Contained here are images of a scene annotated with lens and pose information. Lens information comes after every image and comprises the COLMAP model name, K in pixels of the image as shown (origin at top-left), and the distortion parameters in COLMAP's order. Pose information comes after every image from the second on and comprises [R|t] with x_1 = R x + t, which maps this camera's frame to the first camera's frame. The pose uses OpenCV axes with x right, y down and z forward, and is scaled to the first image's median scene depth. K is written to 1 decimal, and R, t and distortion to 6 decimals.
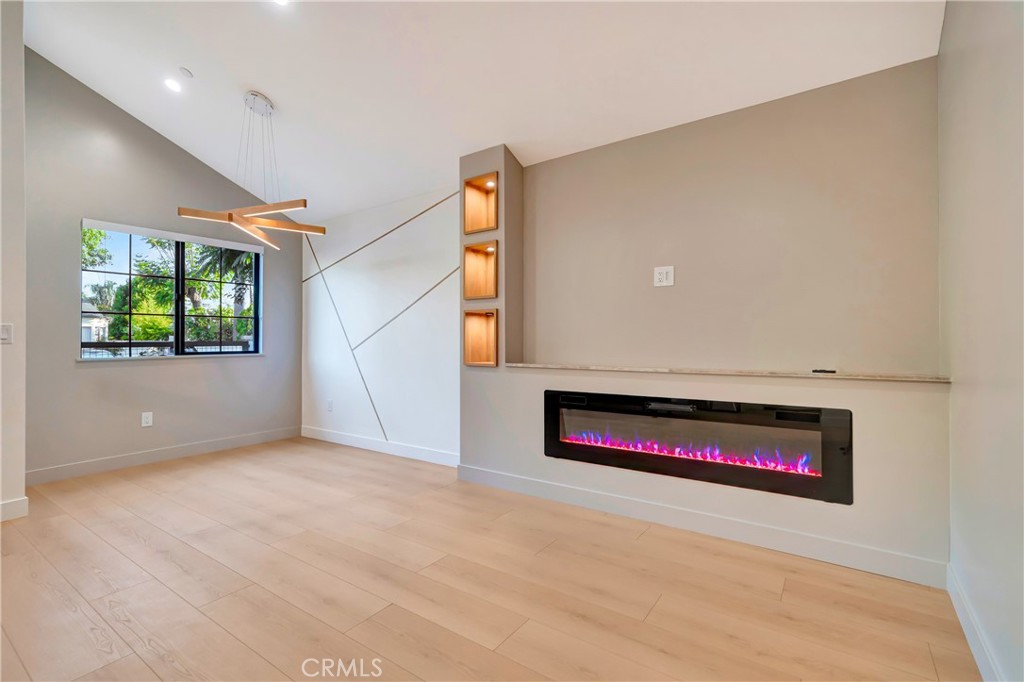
lens RADIAL K [[471.3, 0, 513.6], [0, 471.3, 339.6], [0, 0, 1]] dist [0.001270, 0.000065]
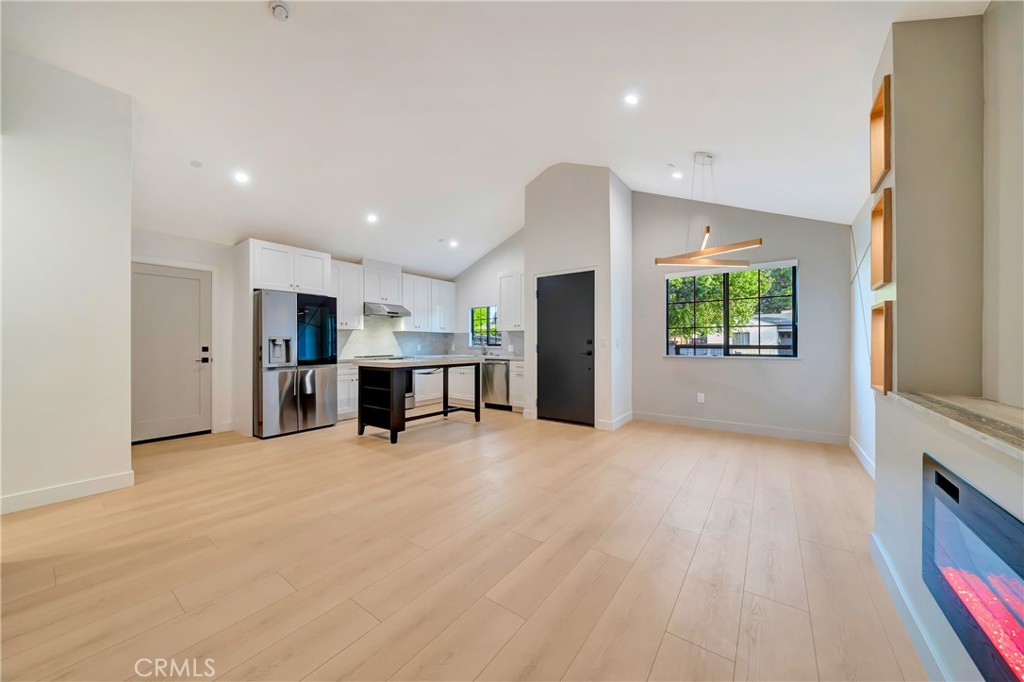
lens RADIAL K [[343.7, 0, 513.3], [0, 343.7, 343.0], [0, 0, 1]] dist [-0.000062, 0.000002]
pose [[-0.034214, -0.005924, -0.999397, 0.304662], [-0.002441, 0.999980, -0.005844, 0.003095], [0.999412, 0.002240, -0.034228, 0.409485]]
